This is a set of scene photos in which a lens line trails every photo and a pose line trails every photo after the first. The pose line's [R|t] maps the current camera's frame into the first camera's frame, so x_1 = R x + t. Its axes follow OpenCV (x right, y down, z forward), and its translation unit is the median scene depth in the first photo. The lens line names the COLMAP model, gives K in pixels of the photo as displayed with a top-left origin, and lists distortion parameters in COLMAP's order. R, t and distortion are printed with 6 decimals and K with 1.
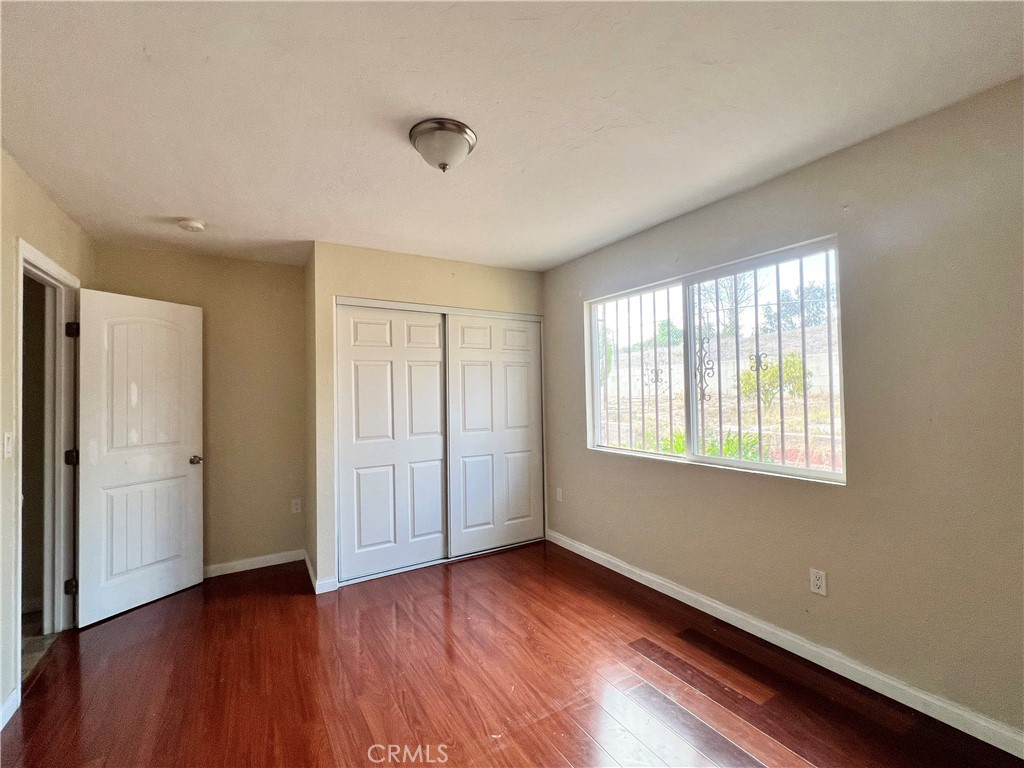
lens RADIAL K [[448.2, 0, 509.9], [0, 448.2, 383.2], [0, 0, 1]] dist [0.000853, 0.000056]
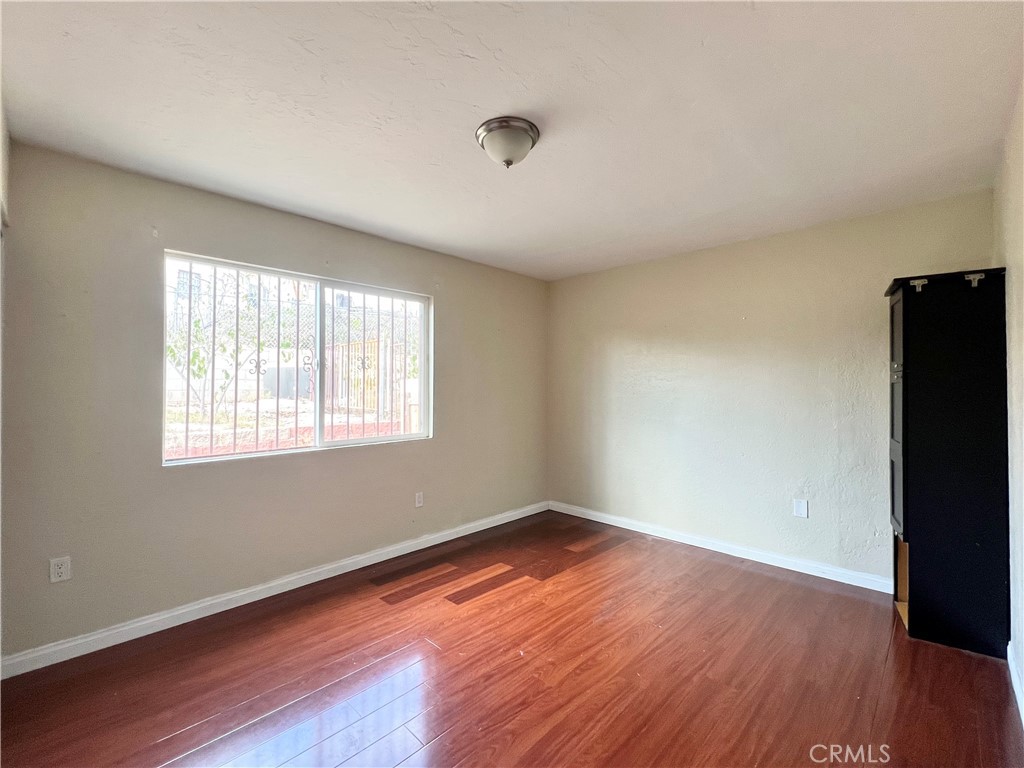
lens RADIAL K [[448.2, 0, 509.4], [0, 448.2, 377.4], [0, 0, 1]] dist [0.000853, 0.000056]
pose [[-0.248051, 0.037508, 0.968021, -0.945301], [-0.009944, 0.999099, -0.041260, 0.053365], [-0.968696, -0.019860, -0.247454, 1.016994]]
